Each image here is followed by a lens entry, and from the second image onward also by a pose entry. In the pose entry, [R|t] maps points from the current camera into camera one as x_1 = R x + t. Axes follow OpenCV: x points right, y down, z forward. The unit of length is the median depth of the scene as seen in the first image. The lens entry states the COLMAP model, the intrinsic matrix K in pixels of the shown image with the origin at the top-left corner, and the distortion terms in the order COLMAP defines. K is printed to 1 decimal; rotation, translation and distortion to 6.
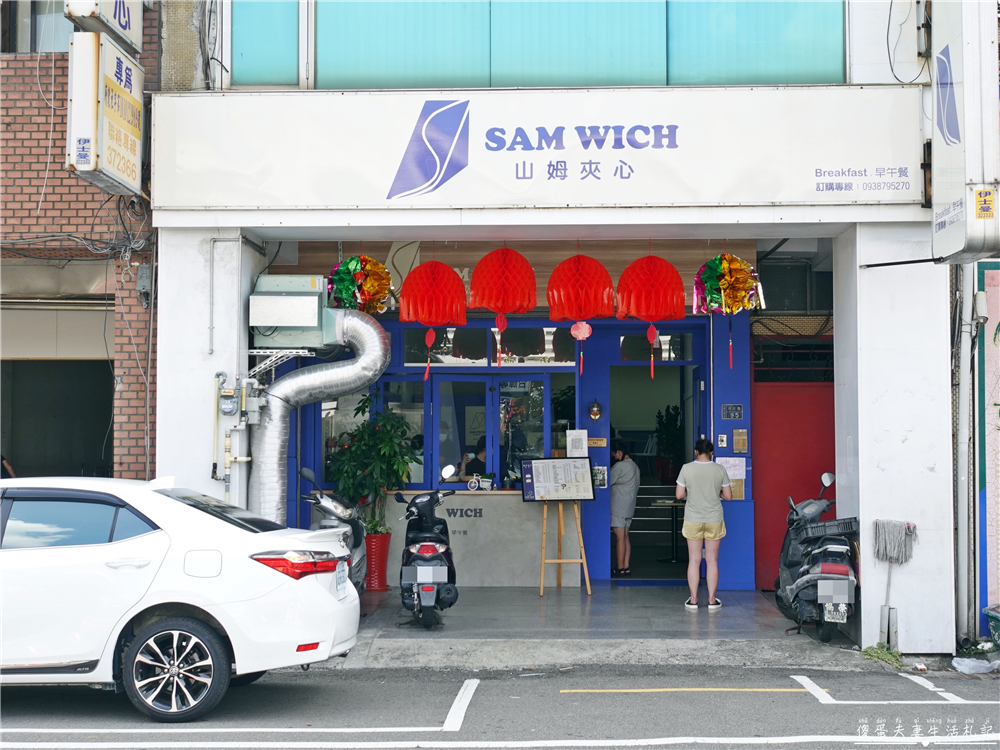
lens RADIAL K [[1311.7, 0, 502.4], [0, 1311.7, 374.2], [0, 0, 1]] dist [-0.032263, 0.000000]
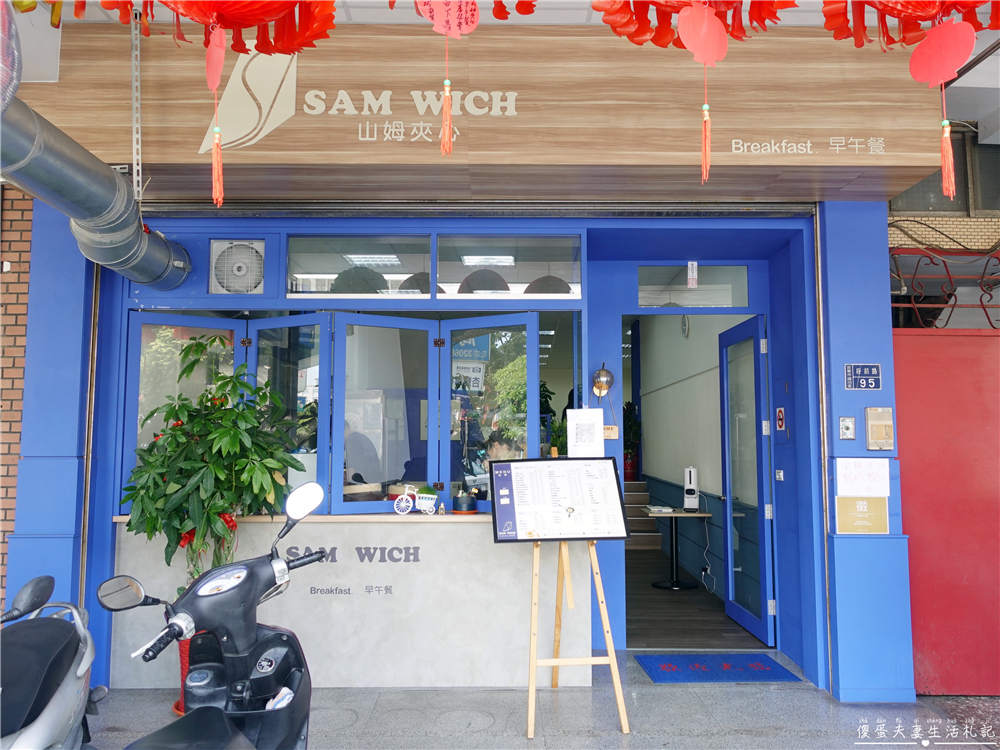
lens RADIAL K [[798.4, 0, 497.7], [0, 798.4, 376.2], [0, 0, 1]] dist [0.067261, -0.012132]
pose [[0.998788, 0.005490, 0.048910, 0.001236], [-0.004010, 0.999532, -0.030312, 0.039582], [-0.049054, 0.030079, 0.998343, 0.659922]]
